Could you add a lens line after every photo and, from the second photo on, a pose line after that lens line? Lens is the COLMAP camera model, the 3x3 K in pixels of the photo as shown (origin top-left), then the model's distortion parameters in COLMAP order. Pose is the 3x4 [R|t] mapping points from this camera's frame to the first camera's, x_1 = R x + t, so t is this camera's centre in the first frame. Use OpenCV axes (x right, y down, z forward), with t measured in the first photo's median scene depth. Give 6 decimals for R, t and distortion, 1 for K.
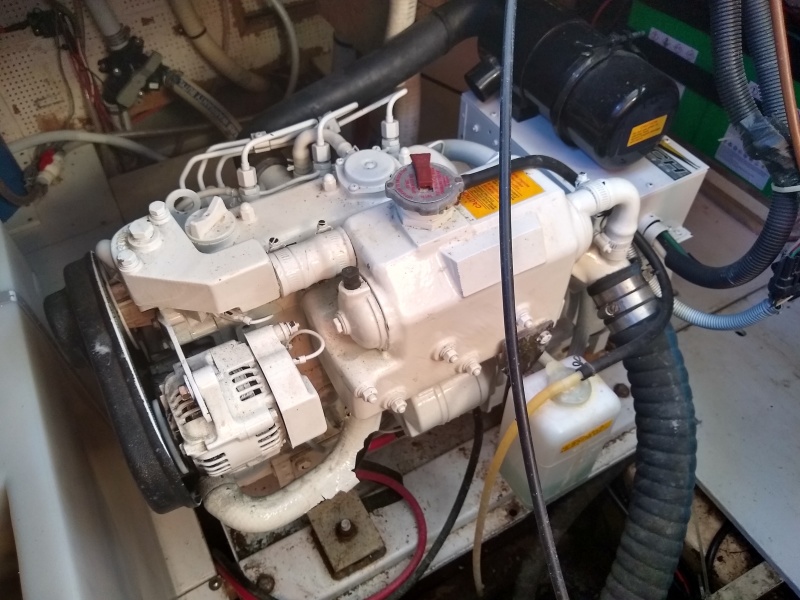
lens RADIAL K [[637.1, 0, 400.0], [0, 637.1, 300.0], [0, 0, 1]] dist [-0.009996, -0.009445]
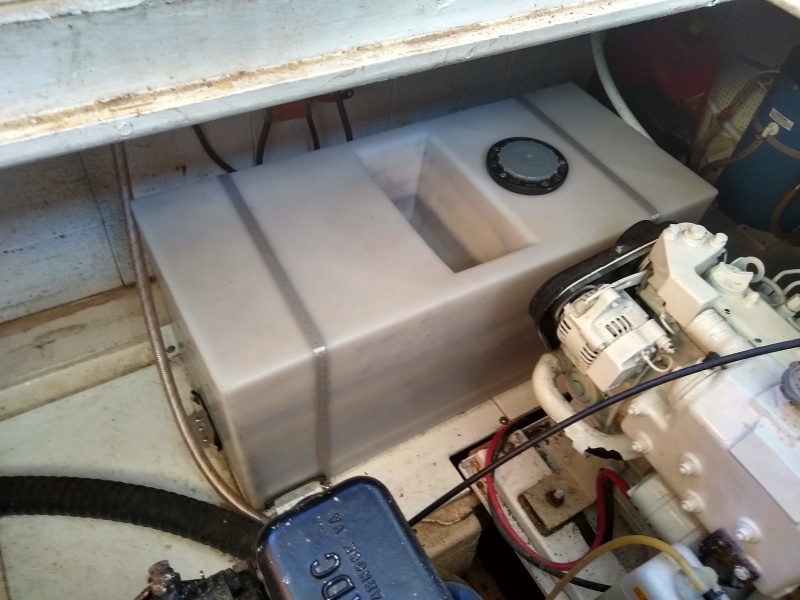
lens RADIAL K [[637.1, 0, 400.0], [0, 637.1, 300.0], [0, 0, 1]] dist [-0.009996, -0.009445]
pose [[0.023259, 0.783845, -0.620521, 0.591211], [-0.823009, 0.367381, 0.433229, -0.111639], [0.567551, 0.500618, 0.653657, -0.289551]]
